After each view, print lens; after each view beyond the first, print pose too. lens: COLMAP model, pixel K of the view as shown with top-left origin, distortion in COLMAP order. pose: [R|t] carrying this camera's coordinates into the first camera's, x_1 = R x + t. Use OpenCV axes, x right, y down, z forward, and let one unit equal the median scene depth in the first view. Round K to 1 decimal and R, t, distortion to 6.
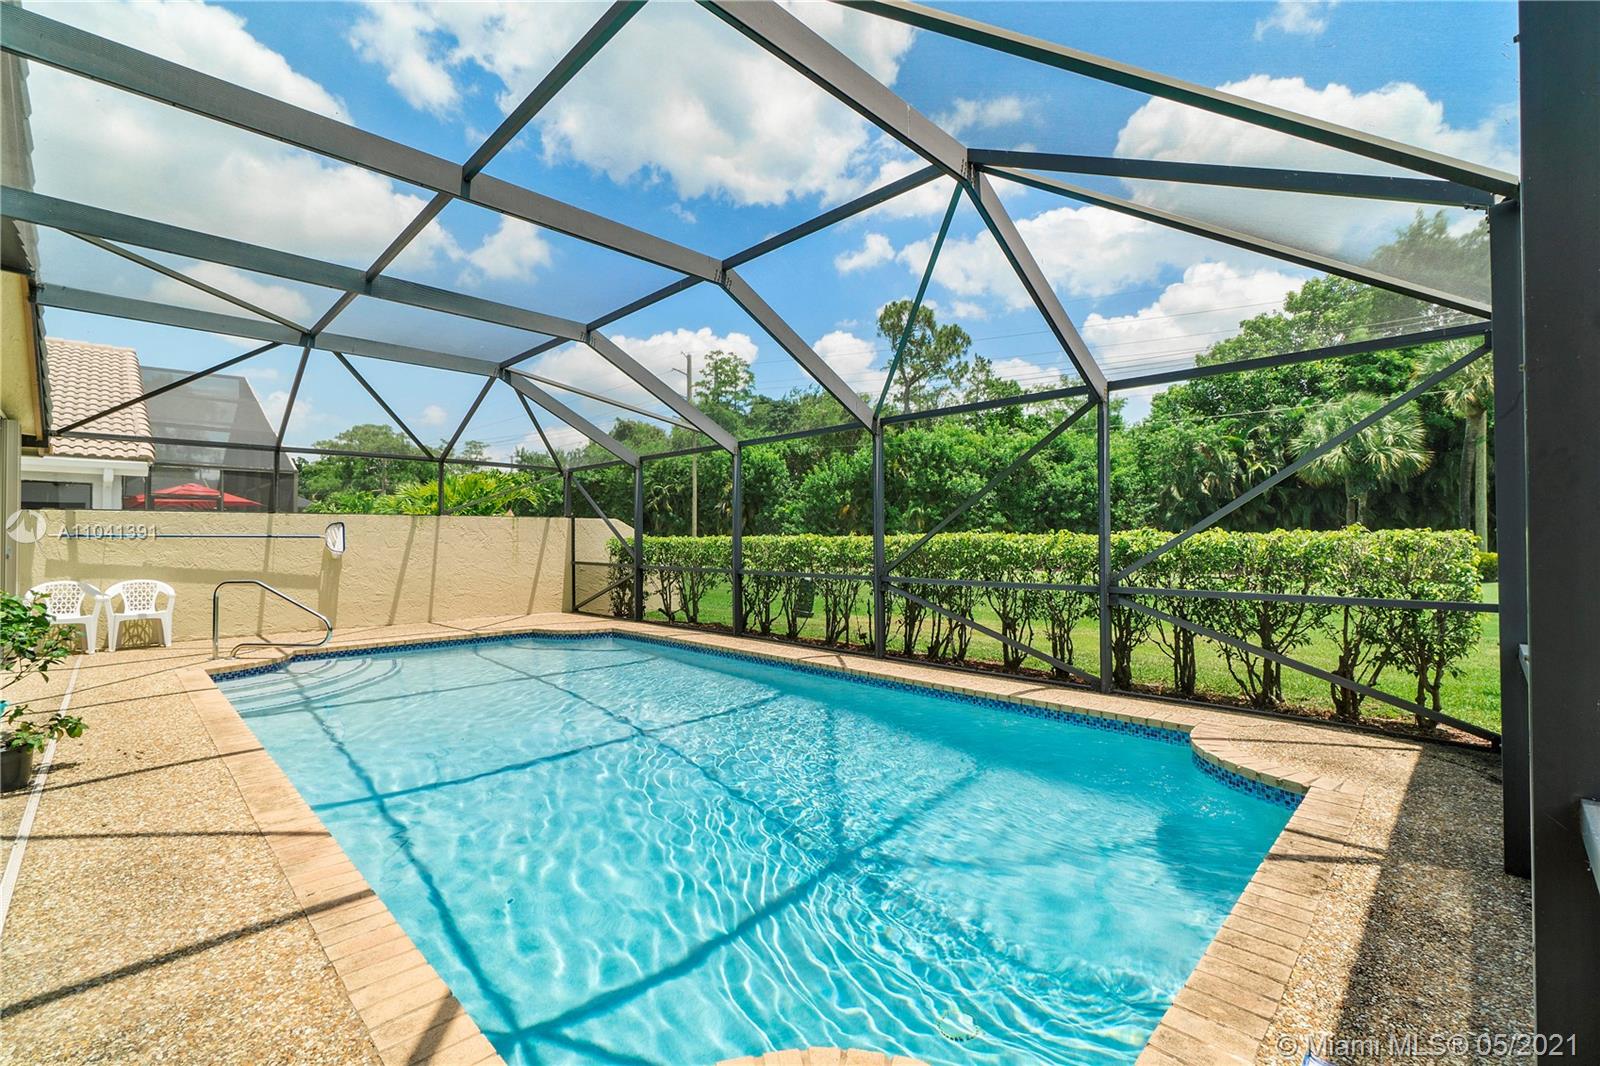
lens RADIAL K [[703.5, 0, 792.5], [0, 703.5, 530.7], [0, 0, 1]] dist [-0.031583, 0.012593]
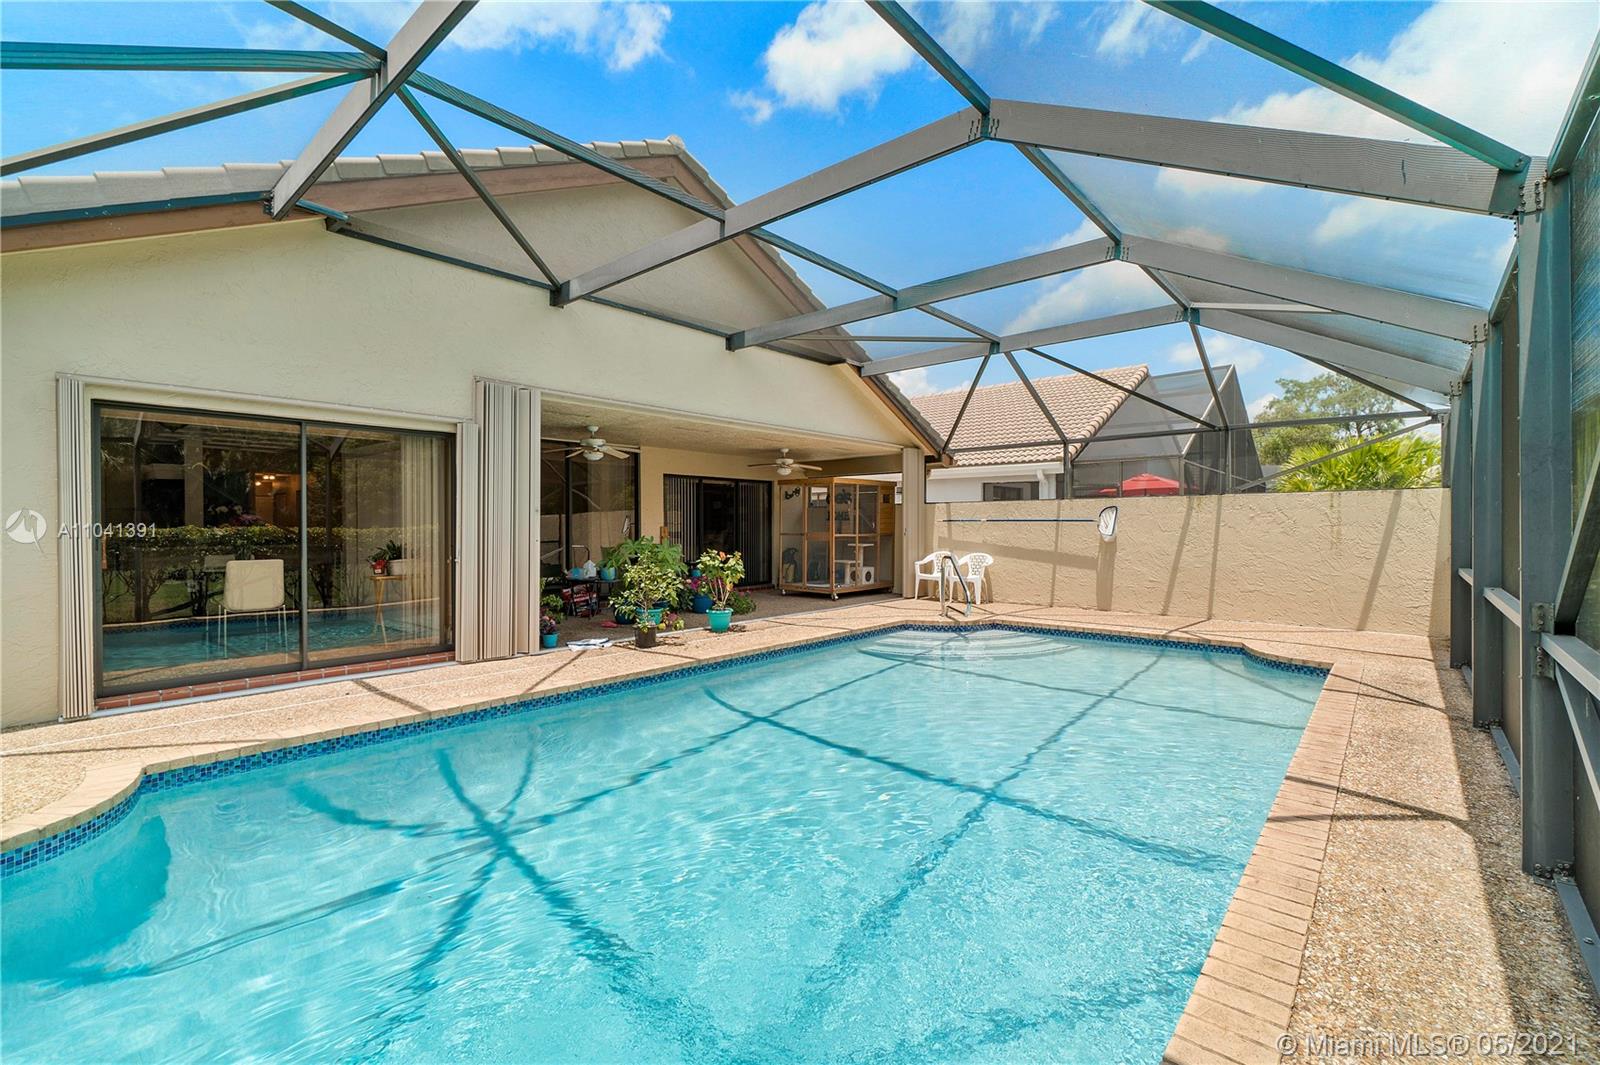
lens RADIAL K [[703.5, 0, 798.0], [0, 703.5, 526.2], [0, 0, 1]] dist [-0.031583, 0.012593]
pose [[0.059236, 0.006401, -0.998223, 0.315477], [0.013834, 0.999878, 0.007233, 0.003537], [0.998148, -0.014238, 0.059141, 0.454388]]
